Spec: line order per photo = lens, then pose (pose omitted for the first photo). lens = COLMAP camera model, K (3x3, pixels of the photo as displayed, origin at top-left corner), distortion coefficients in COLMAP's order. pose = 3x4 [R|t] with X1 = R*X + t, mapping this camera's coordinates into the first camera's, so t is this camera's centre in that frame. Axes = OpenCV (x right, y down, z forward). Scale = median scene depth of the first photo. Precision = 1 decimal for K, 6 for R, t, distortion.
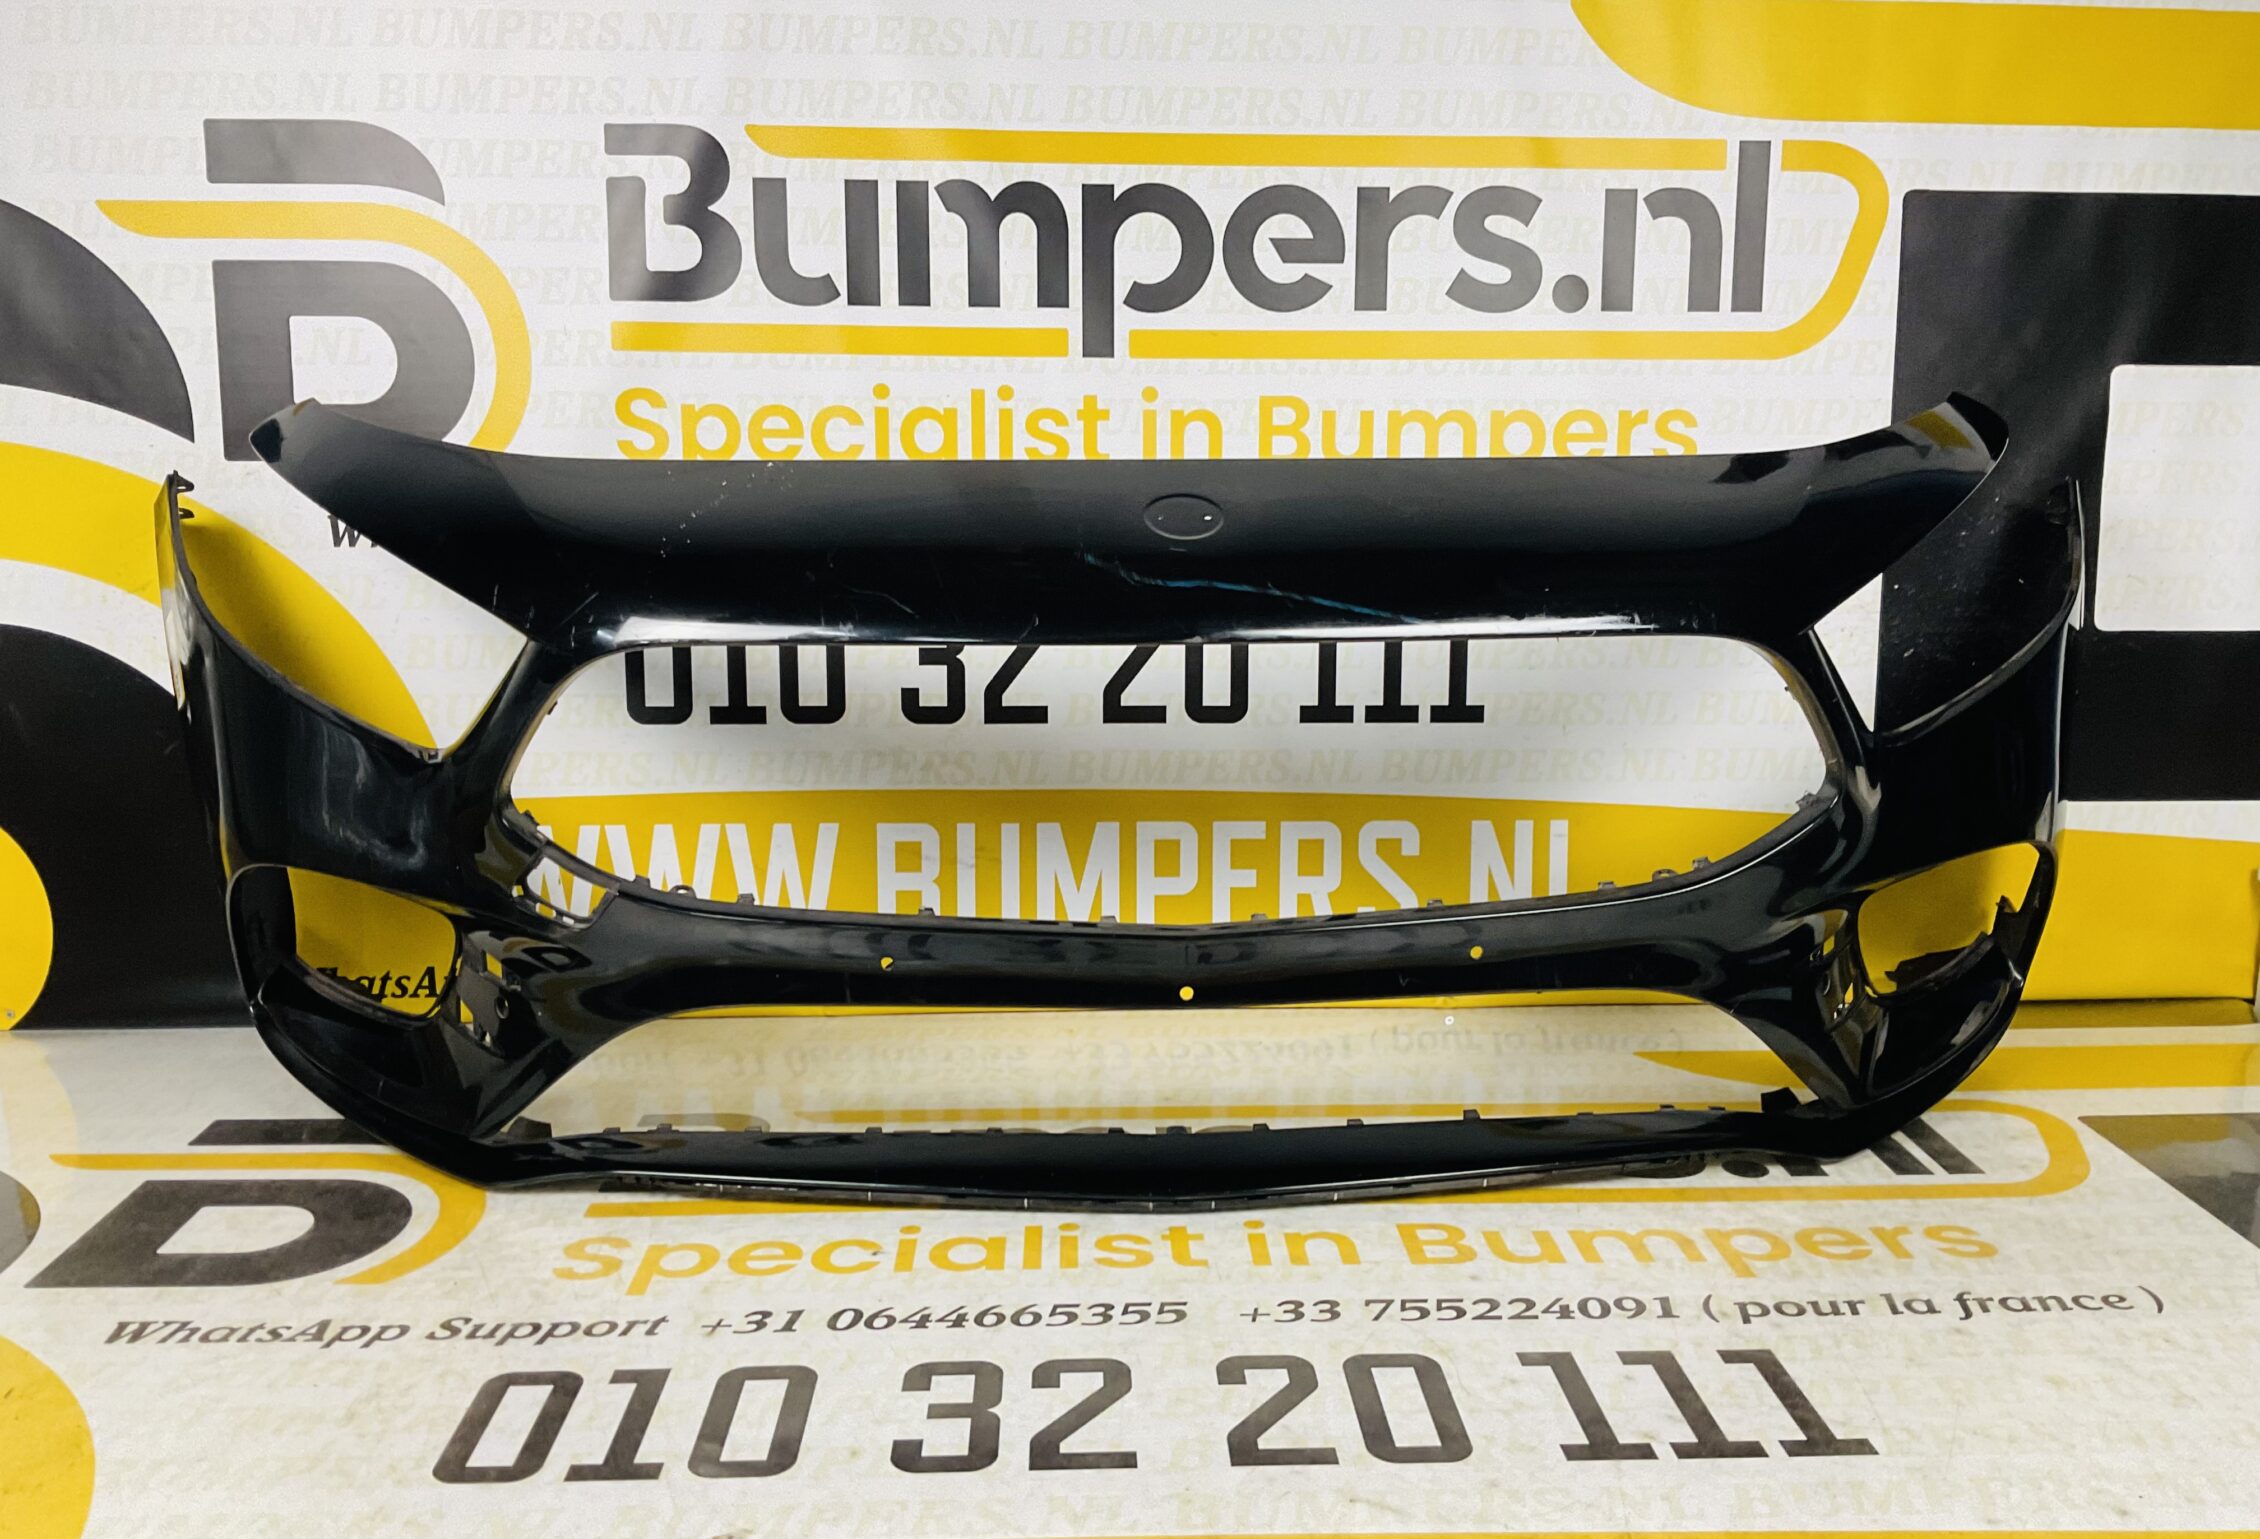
lens RADIAL K [[1874.7, 0, 1132.5], [0, 1874.7, 782.7], [0, 0, 1]] dist [0.046995, -0.046531]
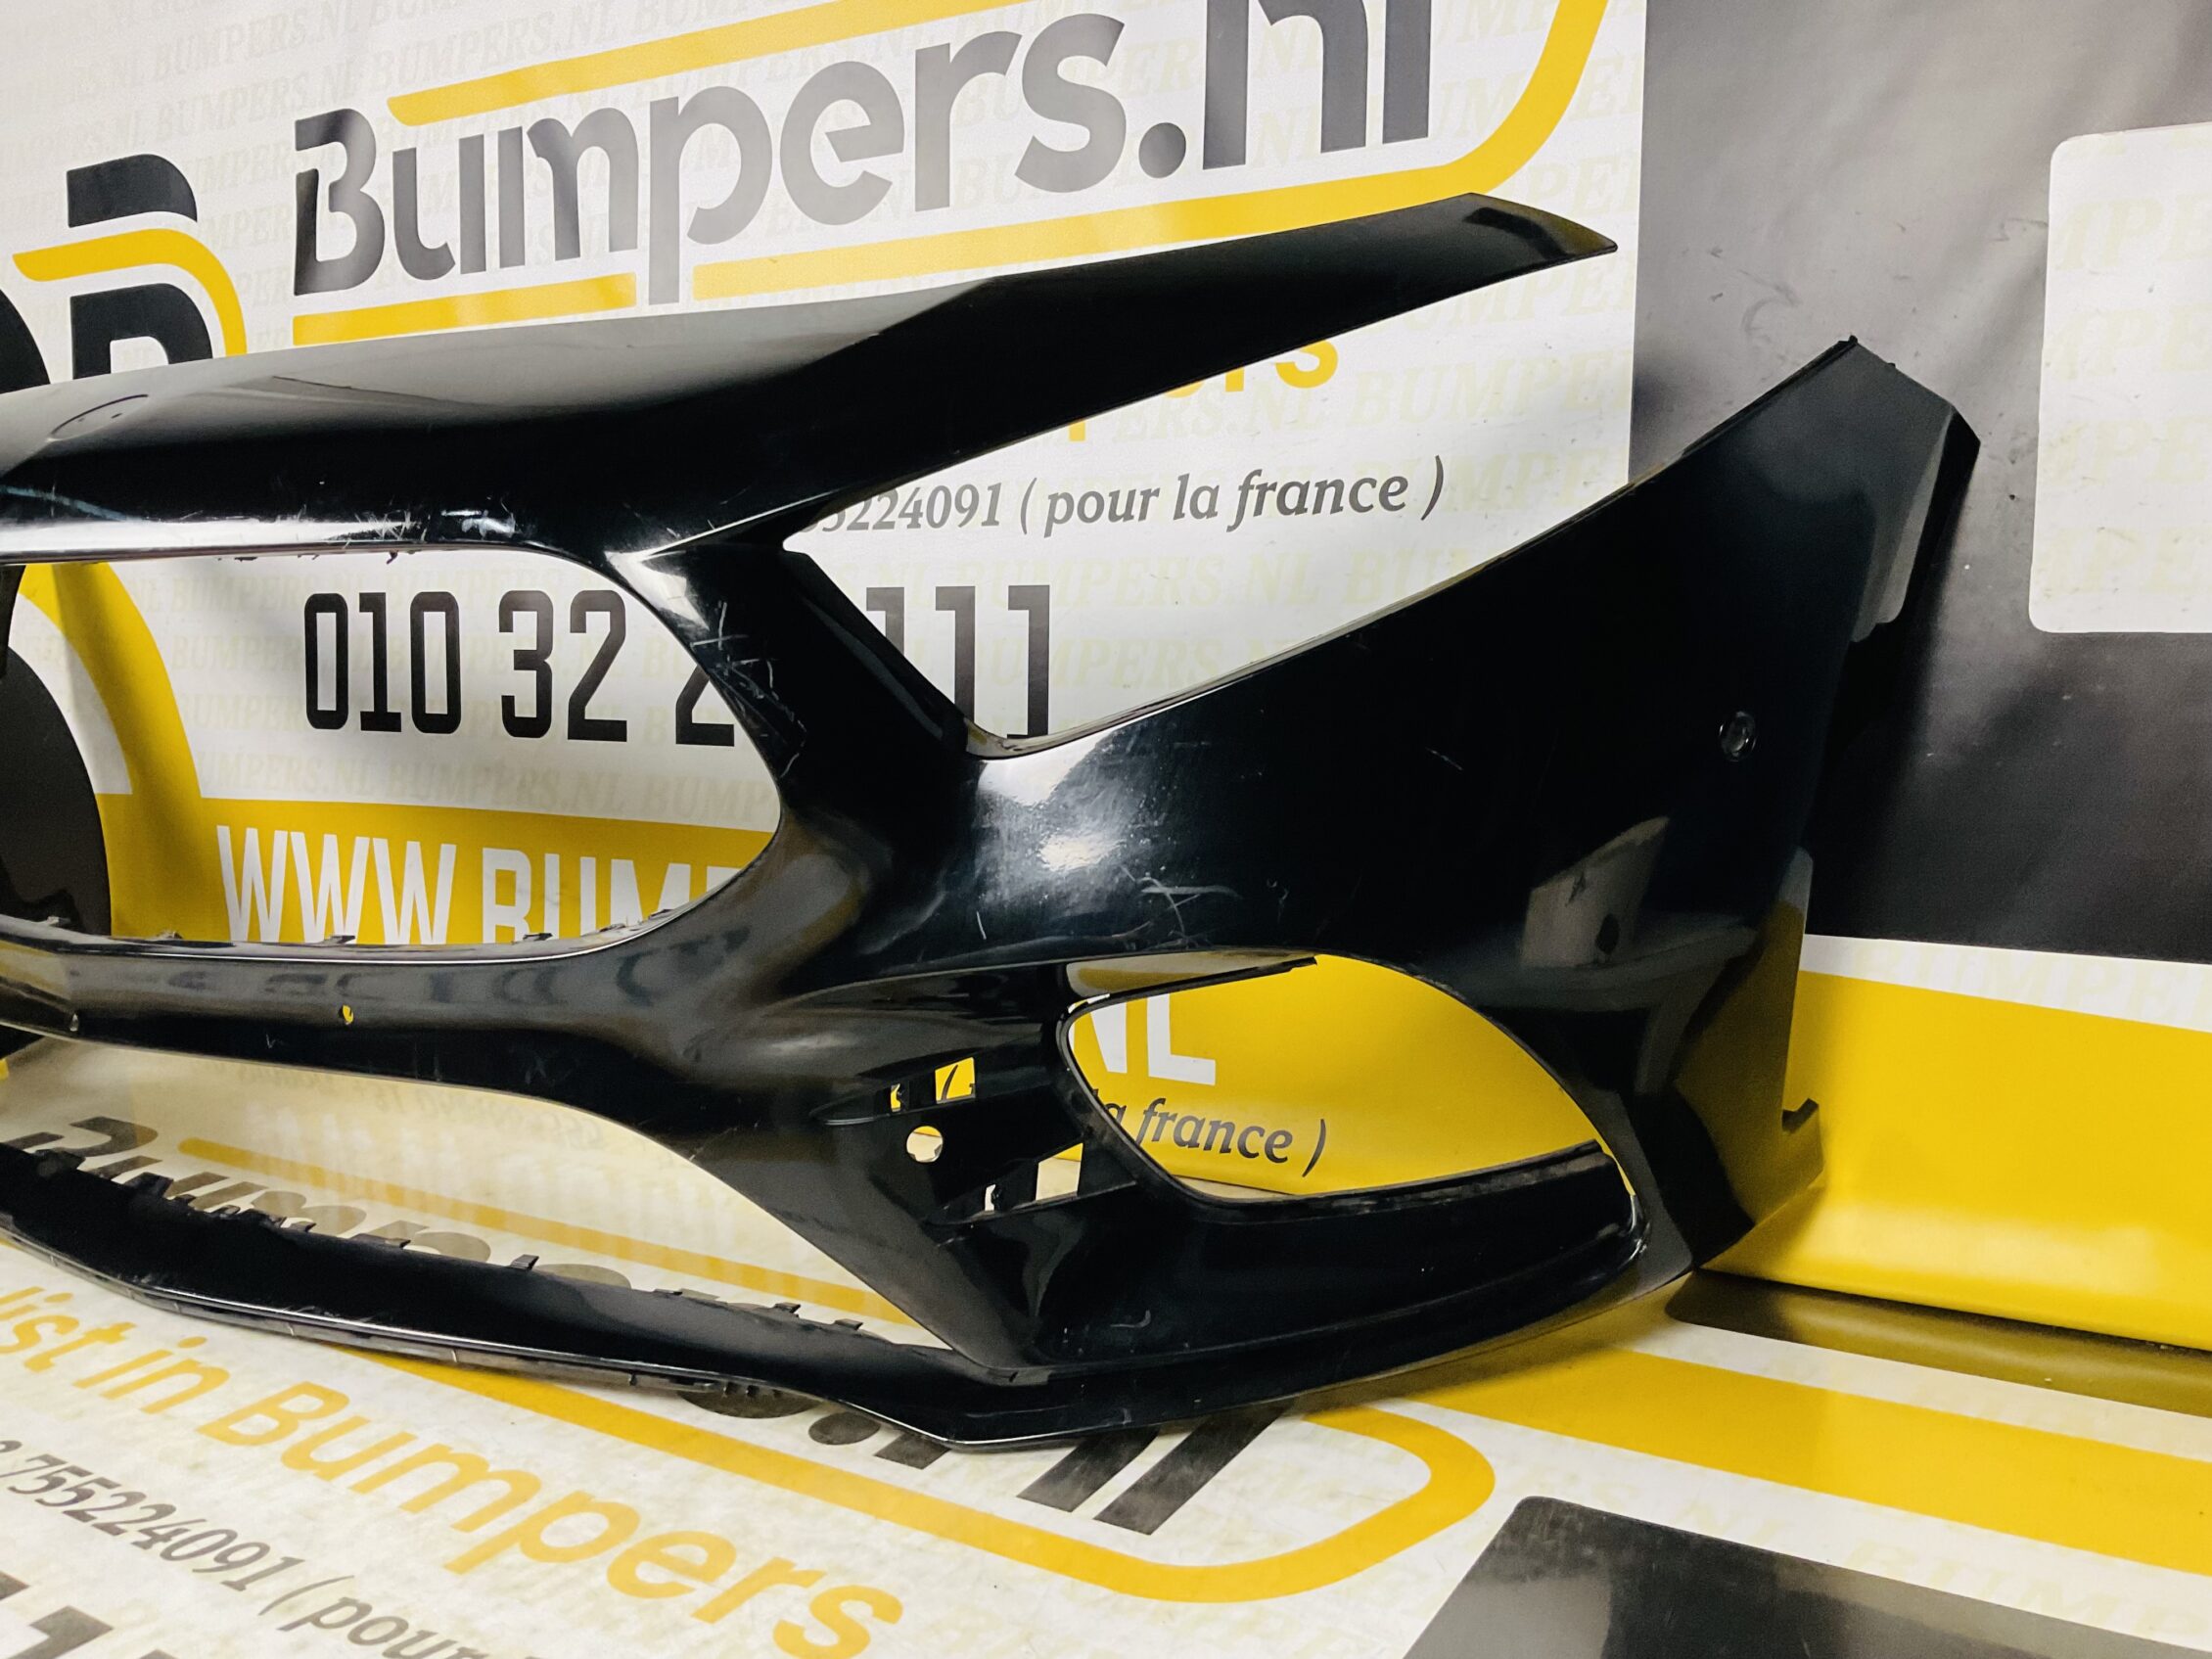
lens RADIAL K [[1861.2, 0, 1104.8], [0, 1861.2, 809.0], [0, 0, 1]] dist [0.014893, -0.049254]
pose [[0.833332, 0.048674, -0.550625, 0.631073], [-0.082592, 0.995898, -0.036963, 0.012550], [0.546567, 0.076280, 0.833934, 0.445223]]
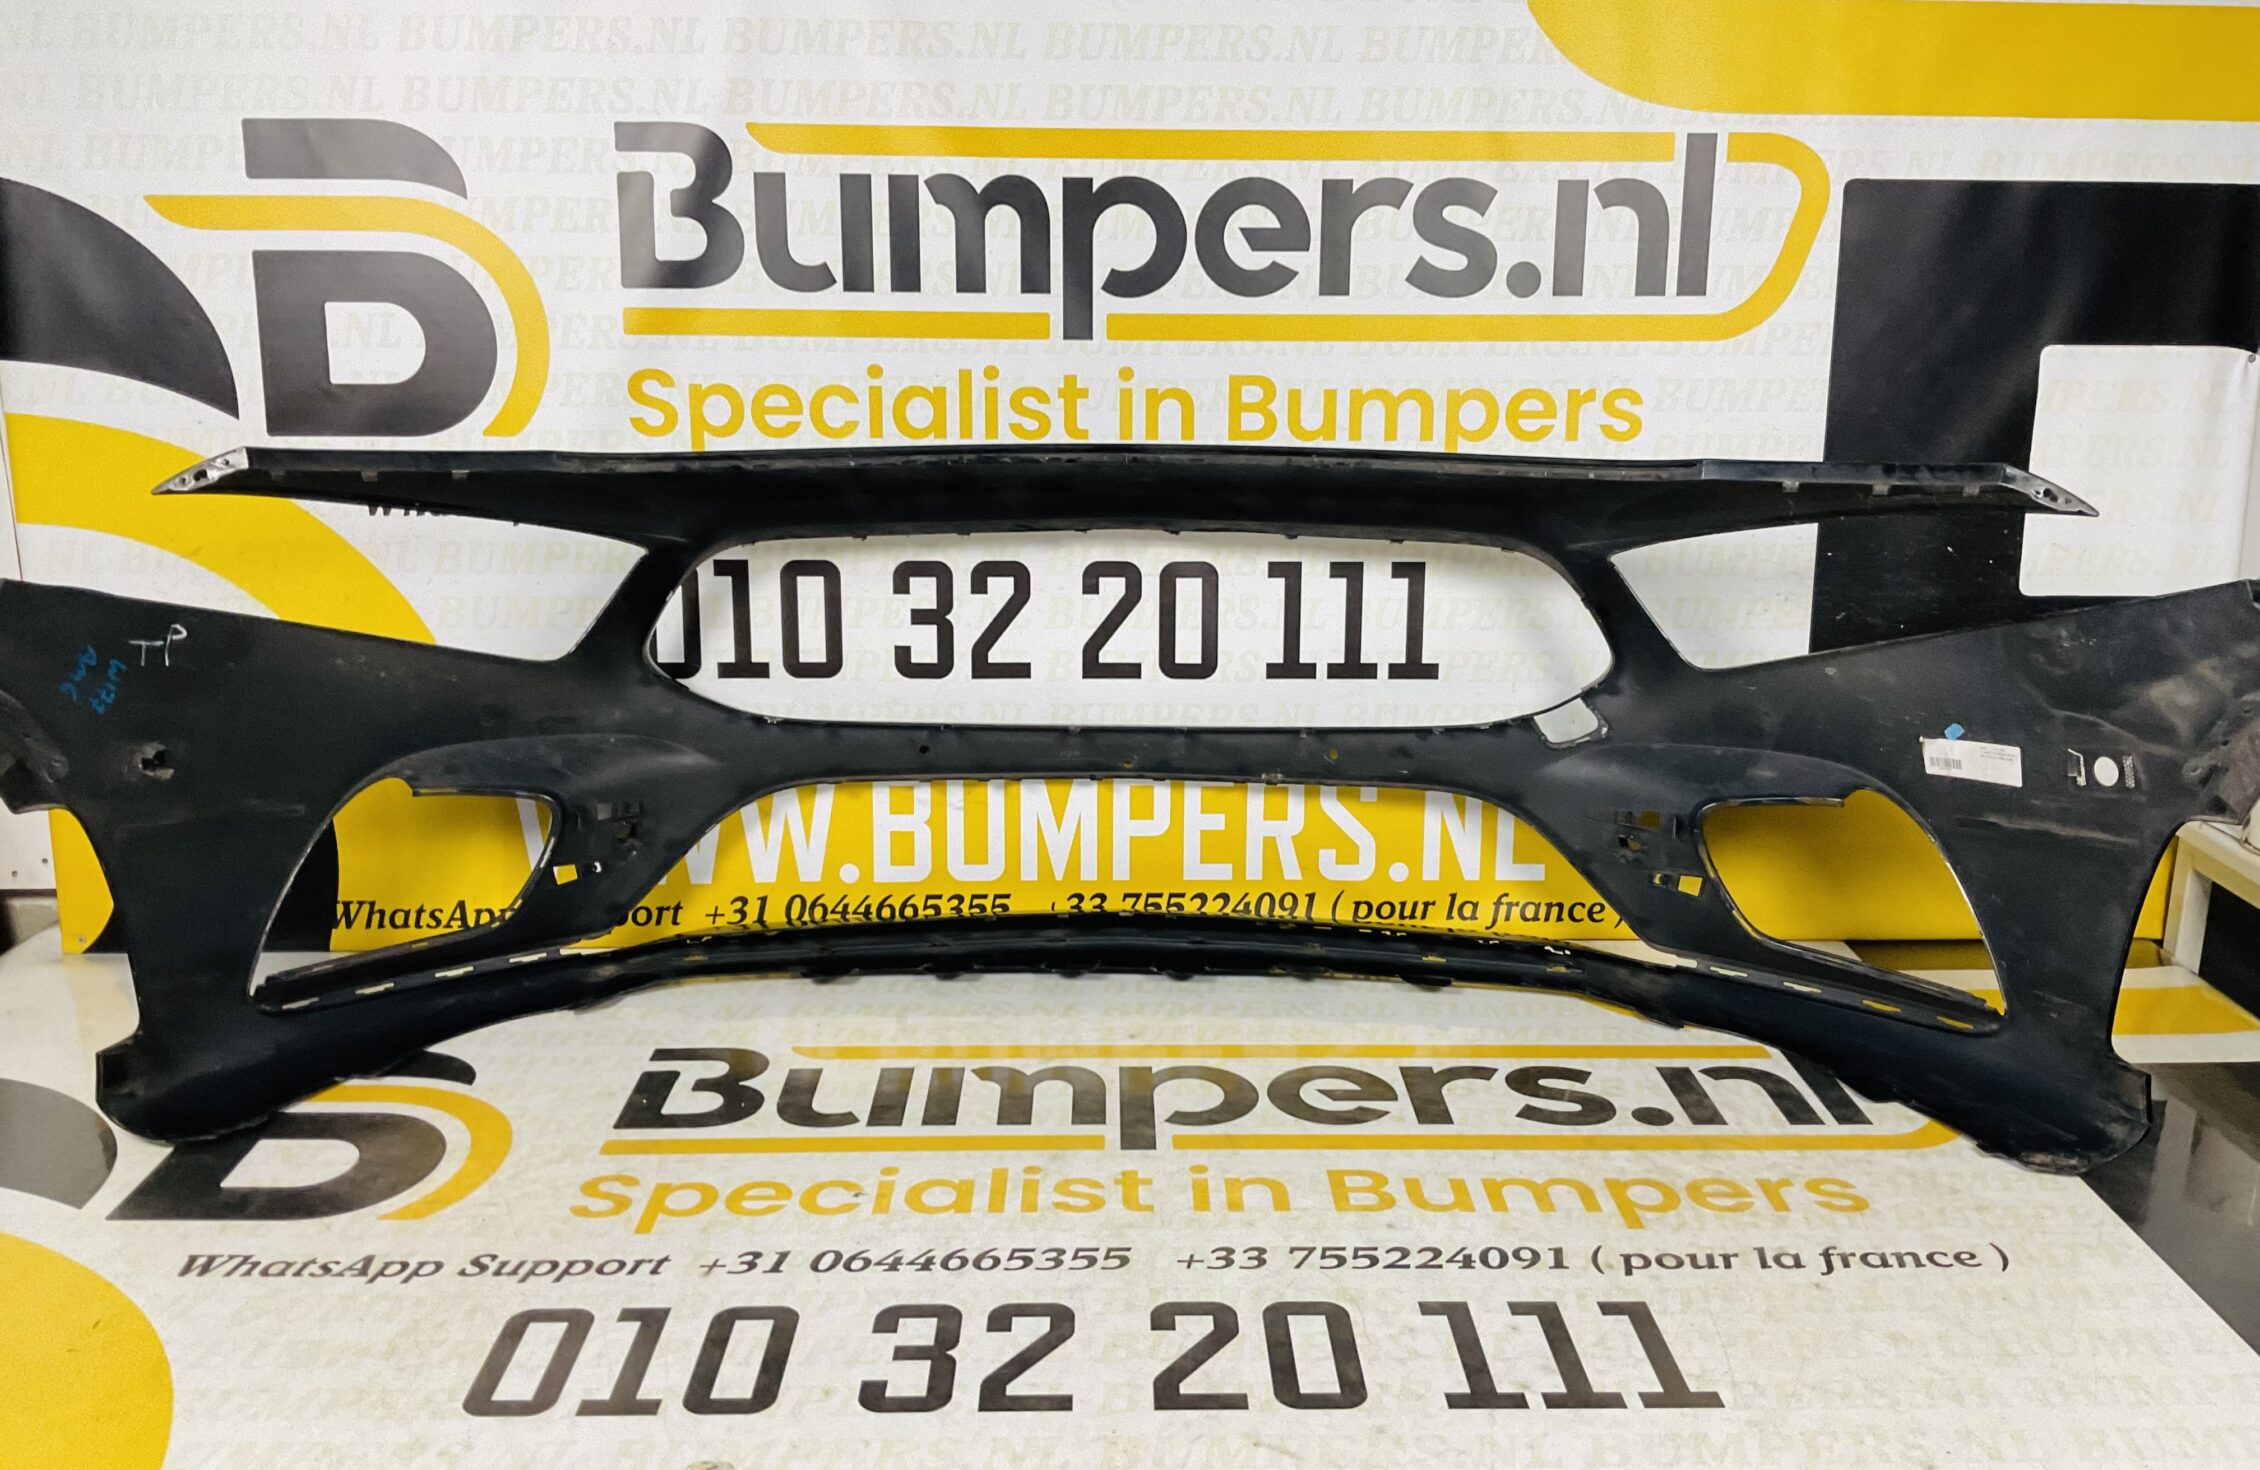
lens RADIAL K [[1876.1, 0, 1130.7], [0, 1876.1, 697.9], [0, 0, 1]] dist [0.066040, -0.072888]
pose [[0.999753, 0.007416, -0.020950, 0.036848], [-0.006327, 0.998650, 0.051565, -0.080811], [0.021304, -0.051420, 0.998450, -0.079227]]
